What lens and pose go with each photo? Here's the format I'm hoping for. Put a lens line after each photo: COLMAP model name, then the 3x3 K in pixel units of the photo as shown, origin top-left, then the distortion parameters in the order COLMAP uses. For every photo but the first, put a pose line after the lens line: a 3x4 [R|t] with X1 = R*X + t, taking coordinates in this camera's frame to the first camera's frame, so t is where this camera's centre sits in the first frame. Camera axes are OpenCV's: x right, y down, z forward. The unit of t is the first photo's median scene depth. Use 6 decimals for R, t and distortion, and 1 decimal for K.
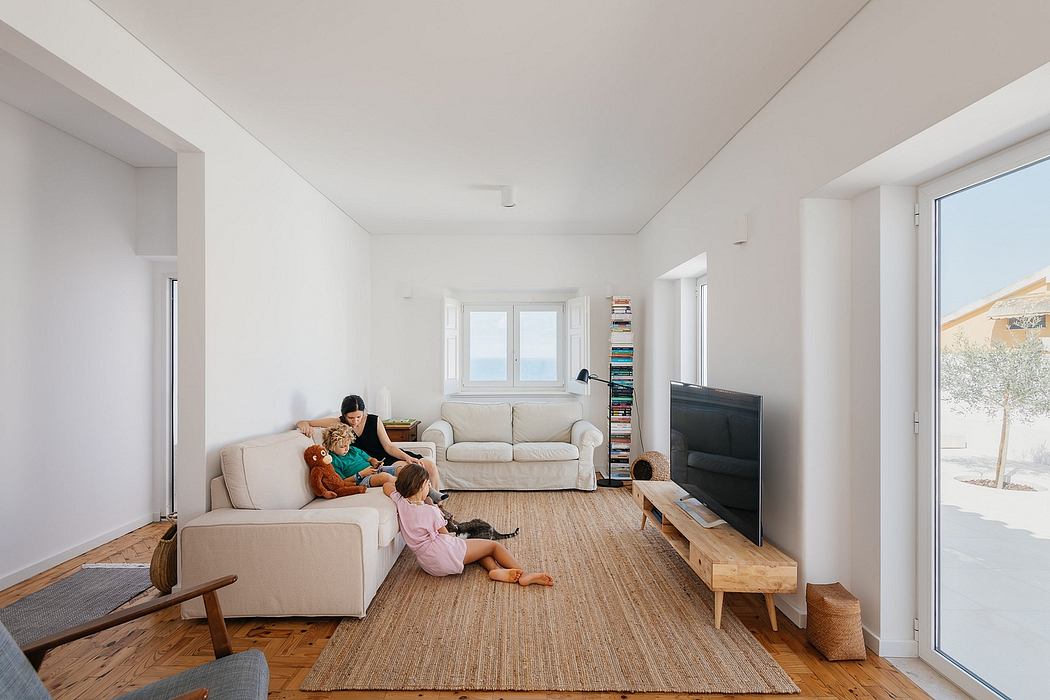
lens RADIAL K [[476.3, 0, 512.3], [0, 476.3, 353.4], [0, 0, 1]] dist [0.000693, 0.000102]
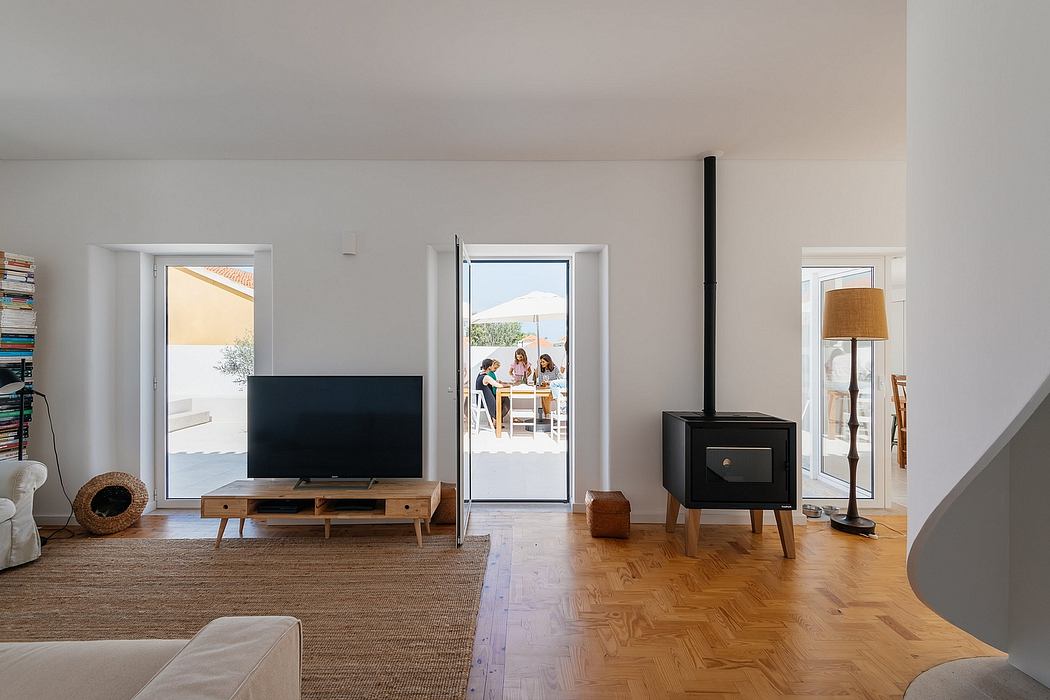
lens RADIAL K [[476.3, 0, 512.3], [0, 476.3, 353.4], [0, 0, 1]] dist [0.000693, 0.000102]
pose [[0.005668, -0.005901, 0.999967, -0.414781], [-0.001421, 0.999982, 0.005909, 0.009075], [-0.999983, -0.001454, 0.005660, 0.327382]]
